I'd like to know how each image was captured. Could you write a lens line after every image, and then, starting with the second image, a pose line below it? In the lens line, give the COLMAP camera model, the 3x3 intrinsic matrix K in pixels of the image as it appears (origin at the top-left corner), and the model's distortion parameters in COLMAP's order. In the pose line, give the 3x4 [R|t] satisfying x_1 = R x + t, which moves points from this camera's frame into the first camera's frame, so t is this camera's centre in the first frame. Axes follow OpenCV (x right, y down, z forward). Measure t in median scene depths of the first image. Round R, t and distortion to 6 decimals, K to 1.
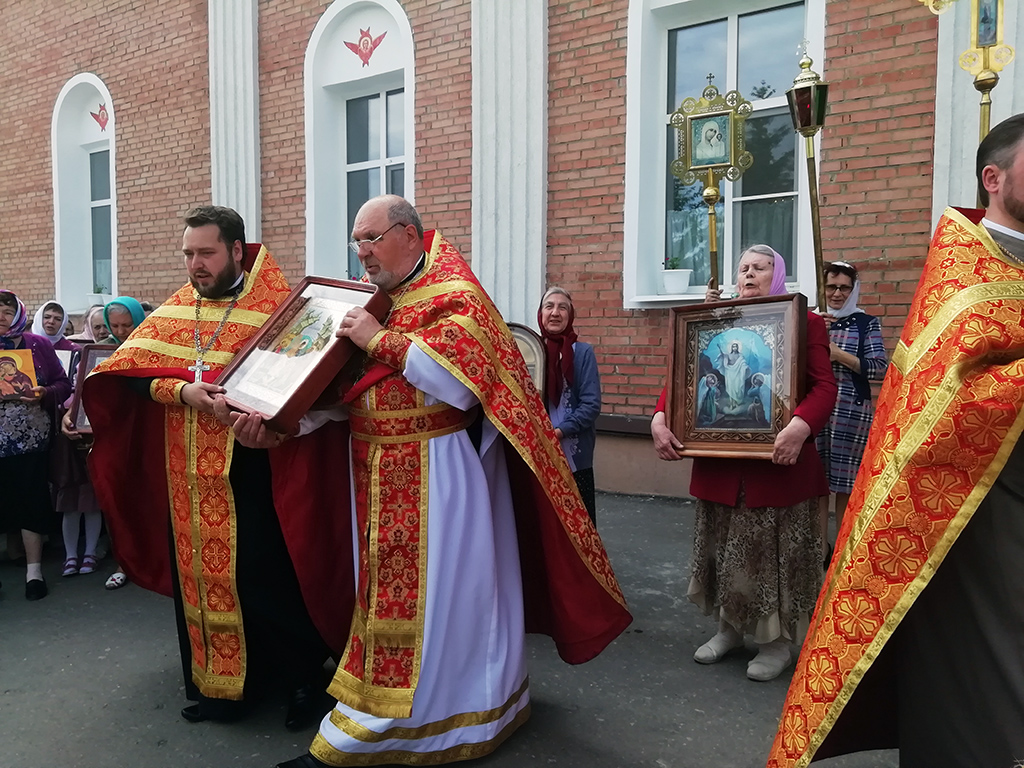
lens RADIAL K [[754.9, 0, 511.4], [0, 754.9, 391.3], [0, 0, 1]] dist [0.024043, -0.009650]
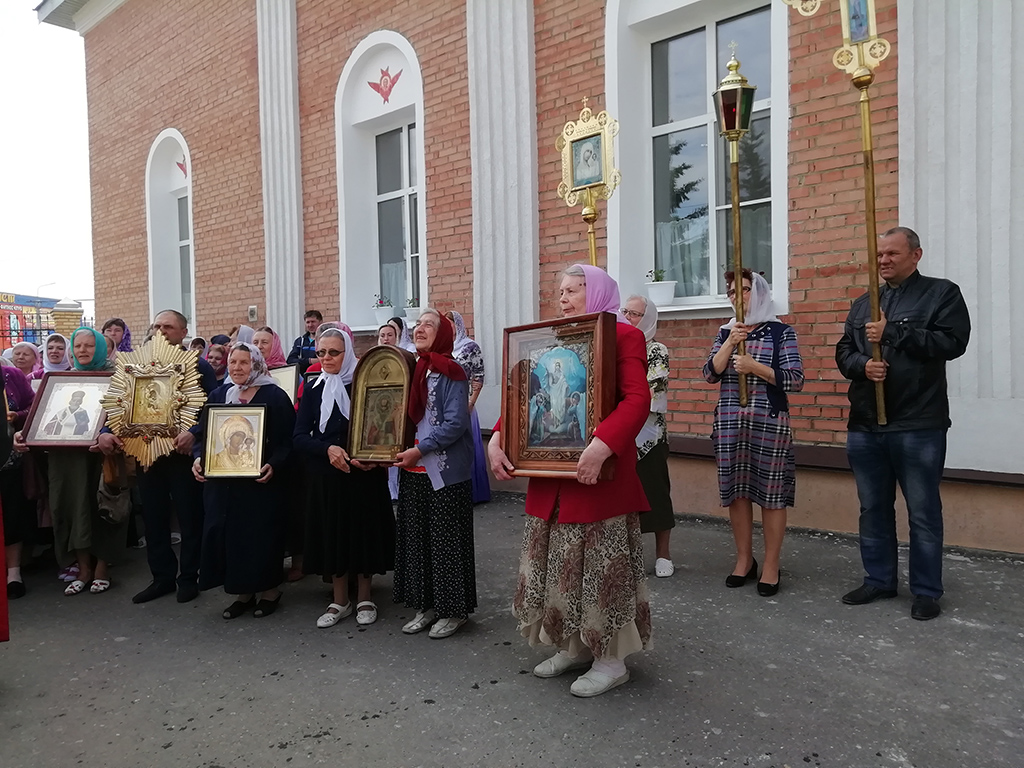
lens RADIAL K [[754.9, 0, 513.4], [0, 754.9, 384.4], [0, 0, 1]] dist [0.024043, -0.009650]
pose [[0.983758, -0.022461, -0.178091, 0.193338], [0.018261, 0.999516, -0.025191, -0.004198], [0.178570, 0.021530, 0.983692, -0.006823]]
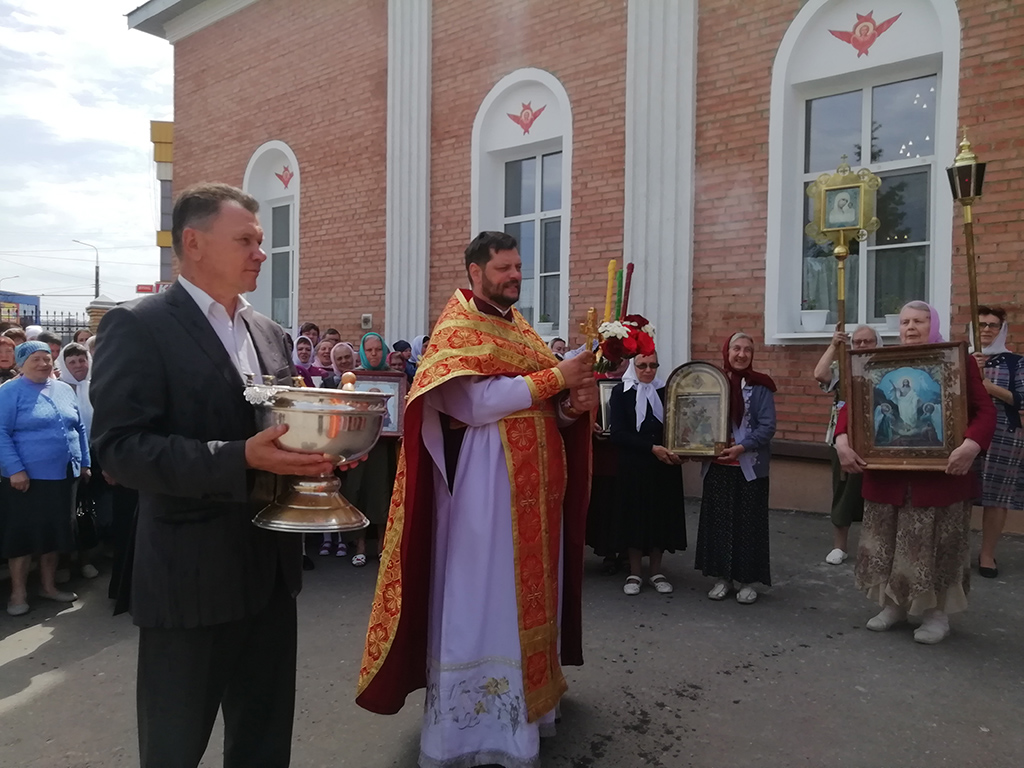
lens RADIAL K [[754.9, 0, 496.9], [0, 754.9, 396.9], [0, 0, 1]] dist [0.024043, -0.009650]
pose [[0.993096, 0.012095, -0.116680, -0.113372], [-0.015181, 0.999557, -0.025596, 0.004270], [0.116319, 0.027191, 0.992840, -0.168397]]
